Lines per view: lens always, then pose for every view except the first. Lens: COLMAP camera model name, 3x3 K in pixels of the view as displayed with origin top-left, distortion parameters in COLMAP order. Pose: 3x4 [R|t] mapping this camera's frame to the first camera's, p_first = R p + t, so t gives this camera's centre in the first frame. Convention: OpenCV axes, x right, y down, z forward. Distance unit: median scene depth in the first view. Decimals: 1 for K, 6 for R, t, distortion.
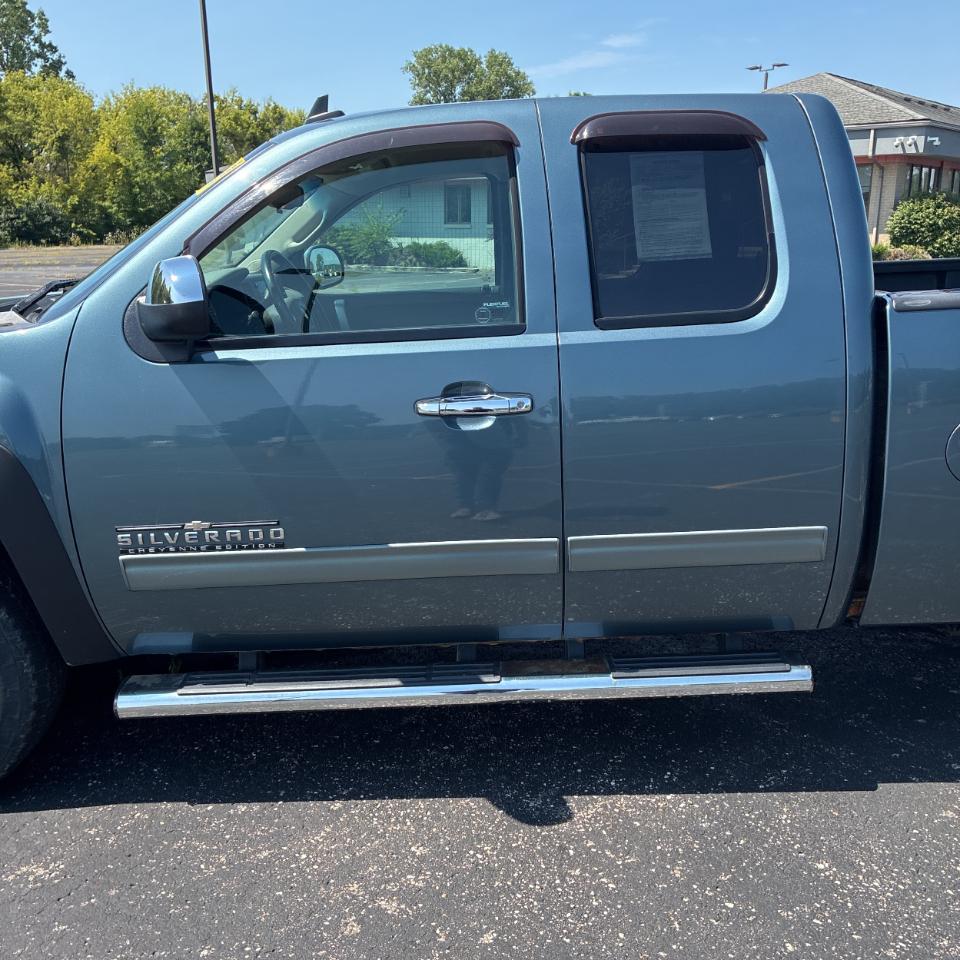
lens RADIAL K [[989.4, 0, 506.0], [0, 989.4, 463.7], [0, 0, 1]] dist [0.029189, 0.000000]
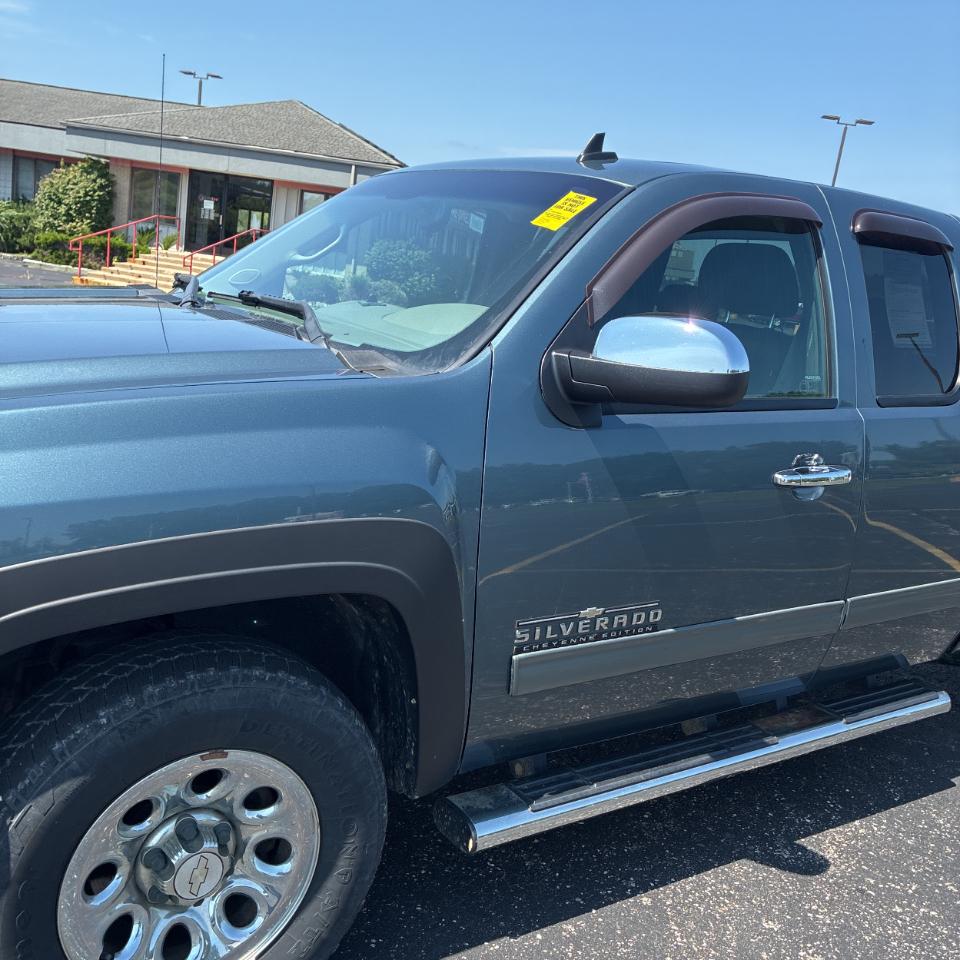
lens RADIAL K [[989.4, 0, 471.2], [0, 989.4, 485.8], [0, 0, 1]] dist [0.029189, 0.000000]
pose [[0.836995, -0.002369, 0.547206, -0.802768], [-0.005068, 0.999914, 0.012081, -0.055230], [-0.547187, -0.012885, 0.836911, 0.297532]]
